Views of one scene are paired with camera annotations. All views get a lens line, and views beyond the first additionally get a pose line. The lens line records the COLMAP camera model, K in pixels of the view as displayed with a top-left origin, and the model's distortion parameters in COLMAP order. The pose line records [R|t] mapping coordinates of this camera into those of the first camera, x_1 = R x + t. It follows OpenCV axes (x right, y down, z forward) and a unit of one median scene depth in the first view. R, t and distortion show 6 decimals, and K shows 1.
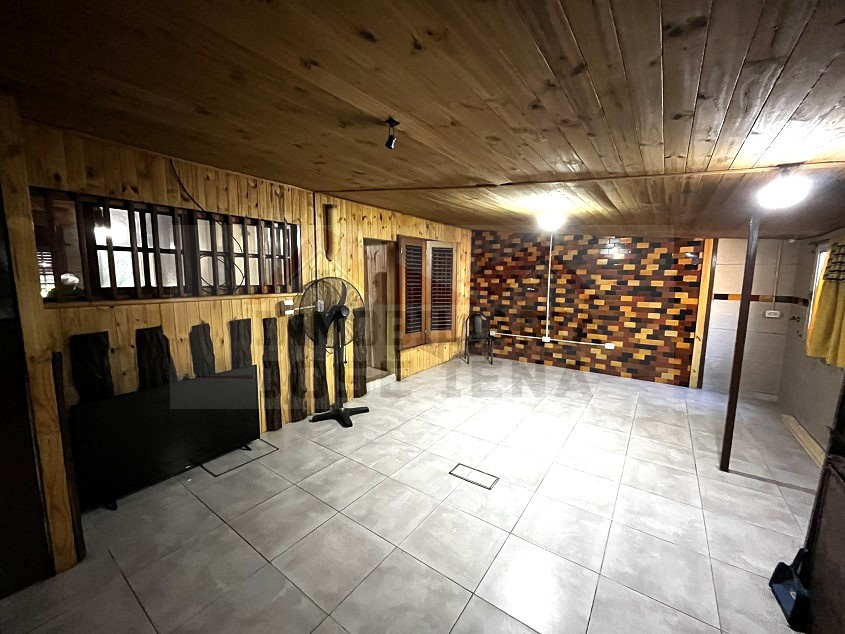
lens RADIAL K [[340.7, 0, 421.5], [0, 340.7, 315.1], [0, 0, 1]] dist [0.000471, -0.000706]
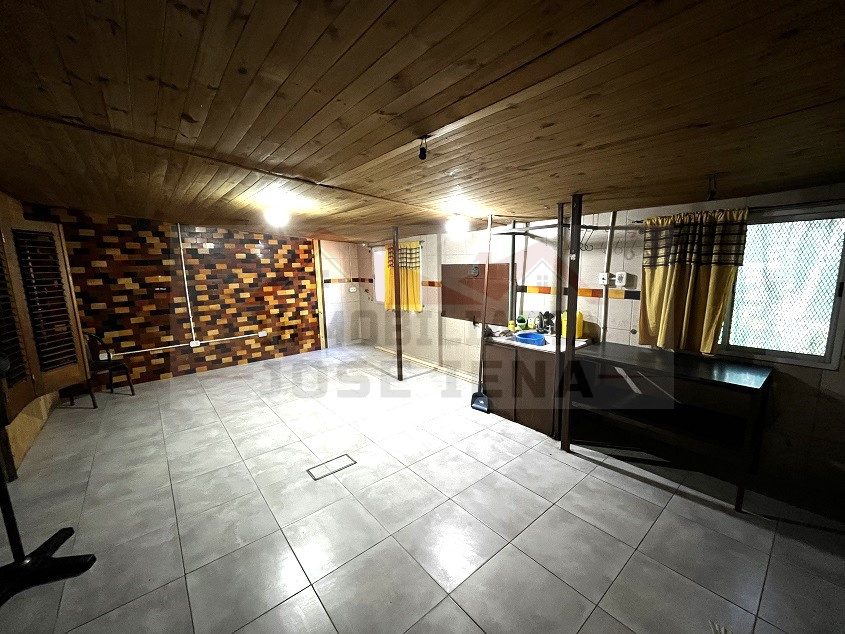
lens RADIAL K [[340.7, 0, 418.6], [0, 340.7, 319.8], [0, 0, 1]] dist [0.000471, -0.000706]
pose [[0.261733, -0.172180, 0.949658, -0.343250], [0.140783, 0.980245, 0.138924, -0.034160], [-0.954817, 0.097334, 0.280802, 0.212241]]
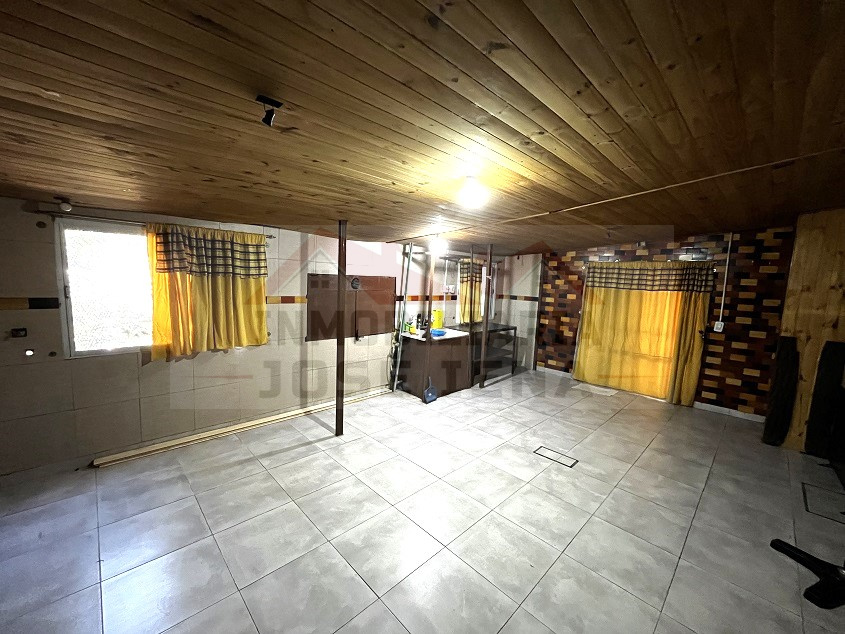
lens RADIAL K [[340.7, 0, 424.9], [0, 340.7, 316.9], [0, 0, 1]] dist [0.000471, -0.000706]
pose [[-0.984171, -0.067049, 0.164046, 0.218941], [-0.027693, 0.972481, 0.231331, -0.127701], [-0.175042, 0.223127, -0.958945, 1.059252]]
